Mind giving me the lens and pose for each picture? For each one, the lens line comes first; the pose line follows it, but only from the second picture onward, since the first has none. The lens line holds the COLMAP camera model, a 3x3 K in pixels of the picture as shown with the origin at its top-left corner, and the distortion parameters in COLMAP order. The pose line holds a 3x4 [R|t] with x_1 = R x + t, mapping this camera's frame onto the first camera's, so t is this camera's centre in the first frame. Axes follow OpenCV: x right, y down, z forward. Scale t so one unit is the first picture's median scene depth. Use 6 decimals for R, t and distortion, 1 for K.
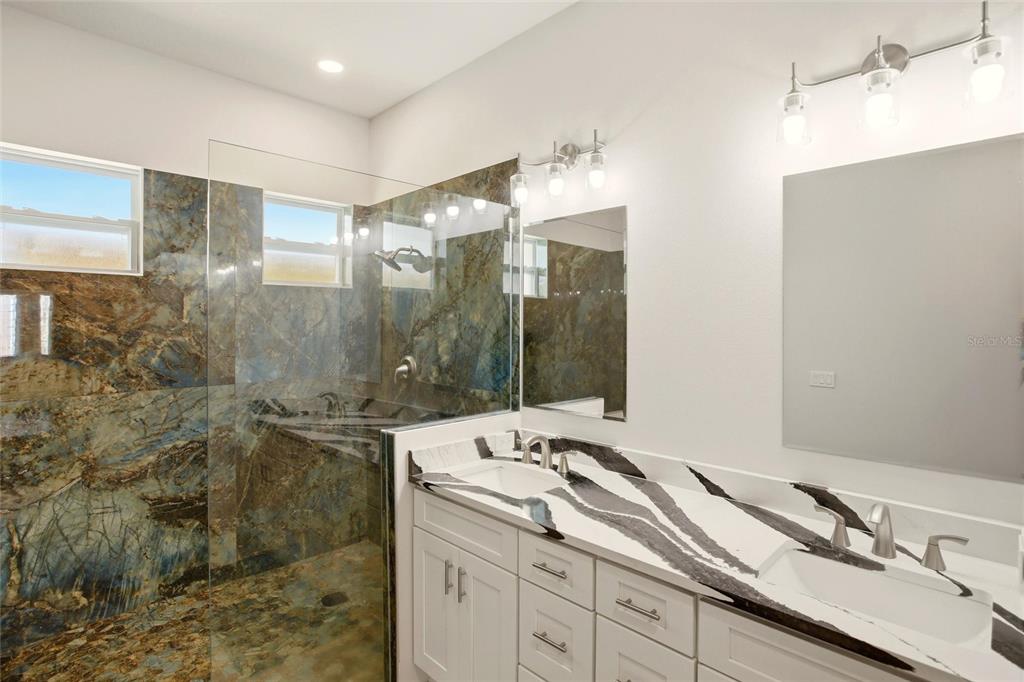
lens RADIAL K [[513.0, 0, 512.1], [0, 513.0, 326.5], [0, 0, 1]] dist [-0.038604, 0.013689]
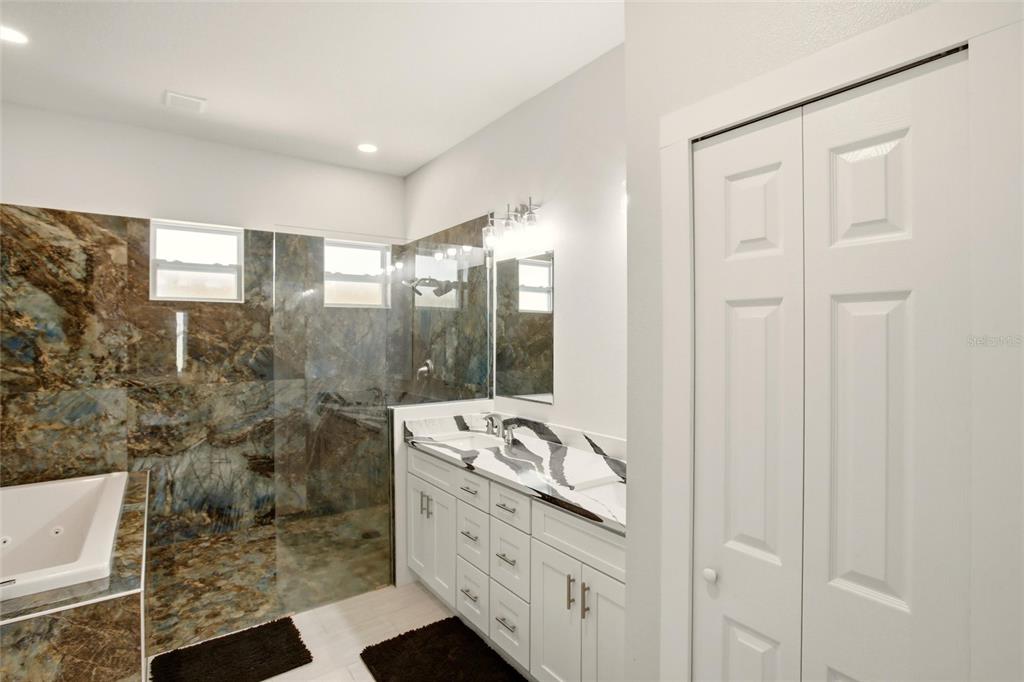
lens RADIAL K [[513.7, 0, 512.0], [0, 513.7, 341.0], [0, 0, 1]] dist [-0.046336, 0.025685]
pose [[0.986163, -0.000259, -0.165776, 0.279170], [0.001222, 0.999983, 0.005709, 0.002792], [0.165771, -0.005833, 0.986147, -0.324719]]
